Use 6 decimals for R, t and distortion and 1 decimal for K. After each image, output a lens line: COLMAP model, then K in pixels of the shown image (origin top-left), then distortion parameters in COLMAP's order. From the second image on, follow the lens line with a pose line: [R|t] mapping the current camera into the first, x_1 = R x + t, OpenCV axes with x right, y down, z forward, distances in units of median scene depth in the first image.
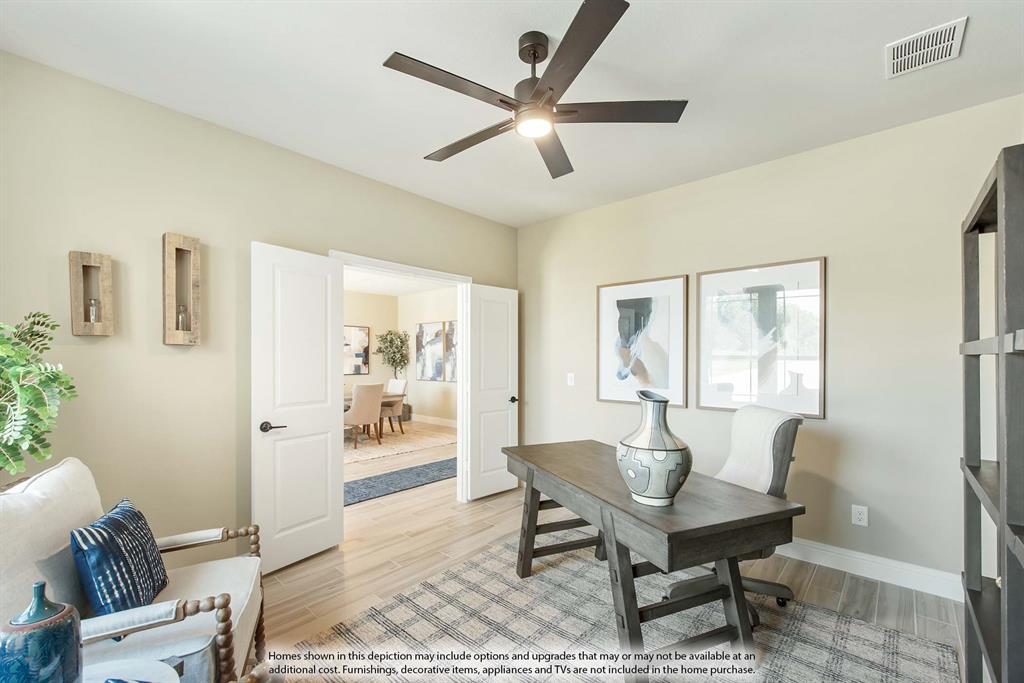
lens RADIAL K [[425.5, 0, 520.6], [0, 425.5, 364.6], [0, 0, 1]] dist [-0.000158, -0.000002]
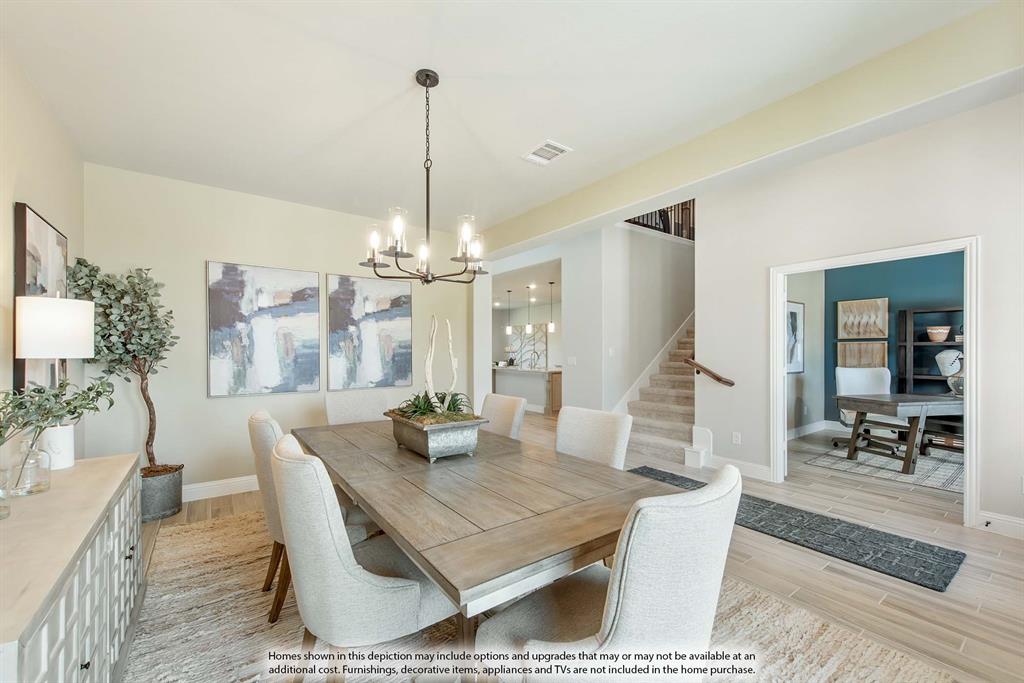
lens RADIAL K [[416.2, 0, 515.5], [0, 416.2, 348.3], [0, 0, 1]] dist [0.009165, -0.001359]
pose [[0.215080, 0.003571, 0.976590, -0.606280], [0.005130, 0.999975, -0.004786, -0.007667], [-0.976583, 0.006039, 0.215057, 0.660222]]
